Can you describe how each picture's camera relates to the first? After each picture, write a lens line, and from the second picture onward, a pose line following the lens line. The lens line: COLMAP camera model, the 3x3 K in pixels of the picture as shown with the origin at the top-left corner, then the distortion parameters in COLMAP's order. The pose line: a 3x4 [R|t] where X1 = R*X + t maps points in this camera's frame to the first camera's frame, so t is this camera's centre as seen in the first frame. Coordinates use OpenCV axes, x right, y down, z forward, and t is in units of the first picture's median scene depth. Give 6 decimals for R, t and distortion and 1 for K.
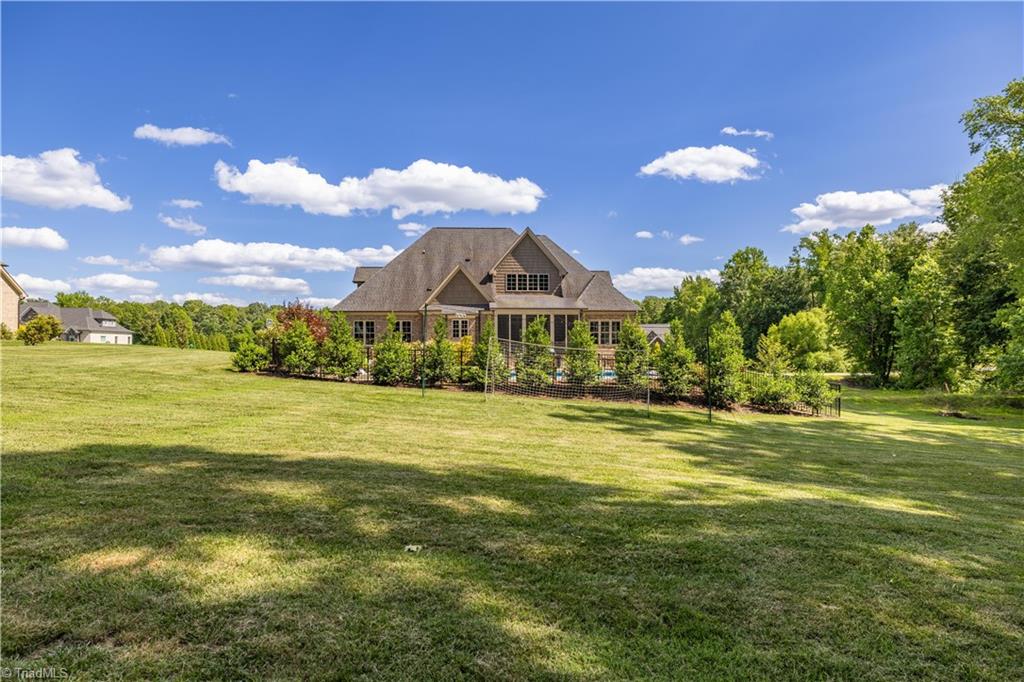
lens RADIAL K [[562.0, 0, 512.0], [0, 562.0, 341.0], [0, 0, 1]] dist [-0.002106, -0.001163]
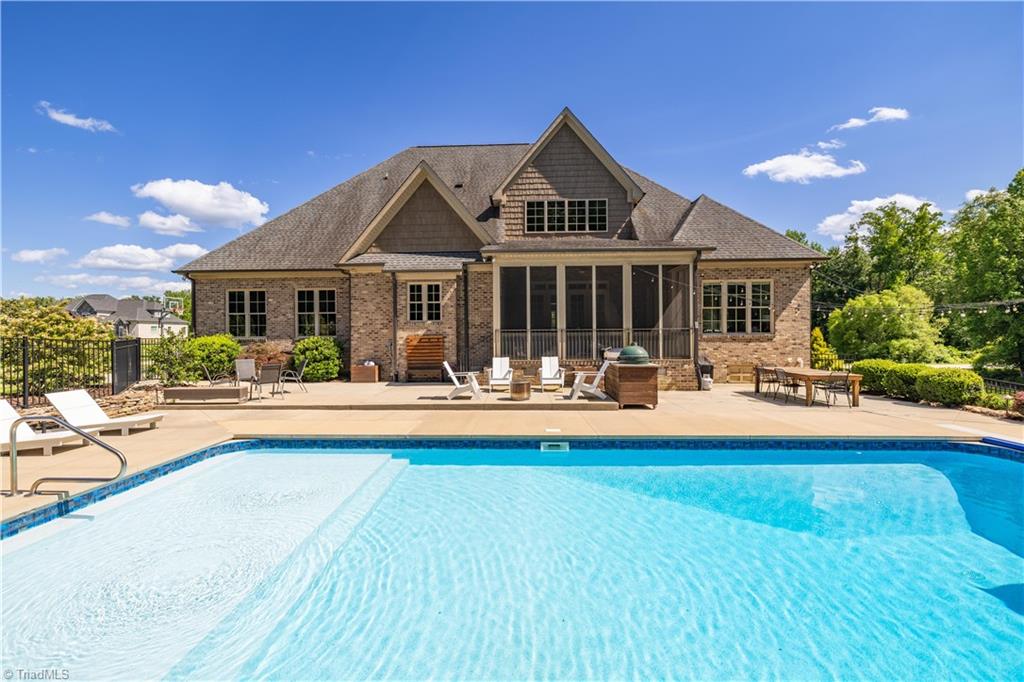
lens RADIAL K [[428.8, 0, 508.4], [0, 428.8, 334.6], [0, 0, 1]] dist [0.001986, -0.000096]
pose [[0.995914, -0.005017, -0.090165, 0.009643], [0.006183, 0.999901, 0.012657, 0.001194], [0.090093, -0.013163, 0.995846, 0.594763]]
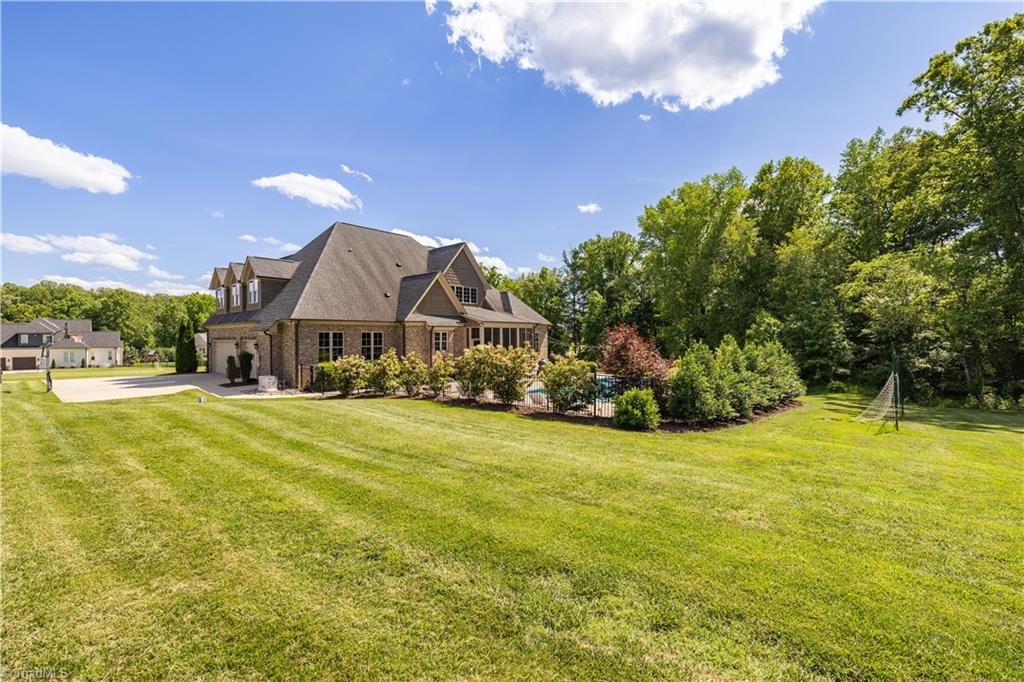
lens RADIAL K [[436.9, 0, 514.5], [0, 436.9, 341.0], [0, 0, 1]] dist [-0.015497, -0.000133]
pose [[0.676348, -0.010202, 0.736511, -0.505814], [-0.003686, 0.999845, 0.017234, -0.032535], [-0.736573, -0.014371, 0.676206, 0.379349]]
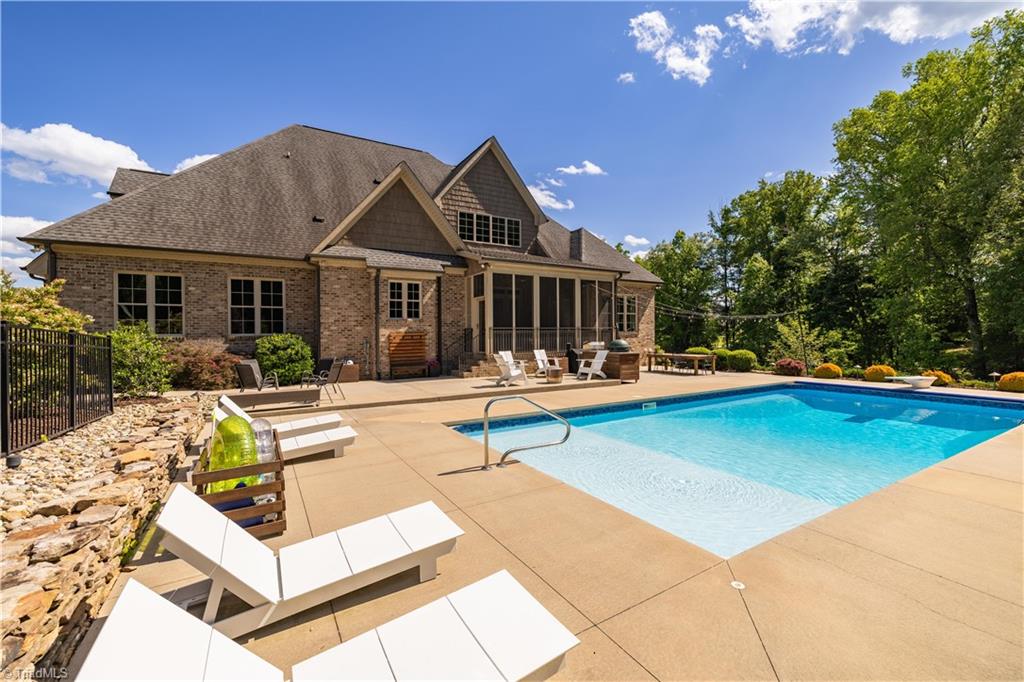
lens RADIAL K [[428.8, 0, 508.4], [0, 428.8, 334.6], [0, 0, 1]] dist [0.001986, -0.000096]
pose [[0.886032, -0.006383, 0.463579, -0.169852], [0.000339, 0.999914, 0.013118, 0.002643], [-0.463623, -0.011466, 0.885958, 0.581252]]
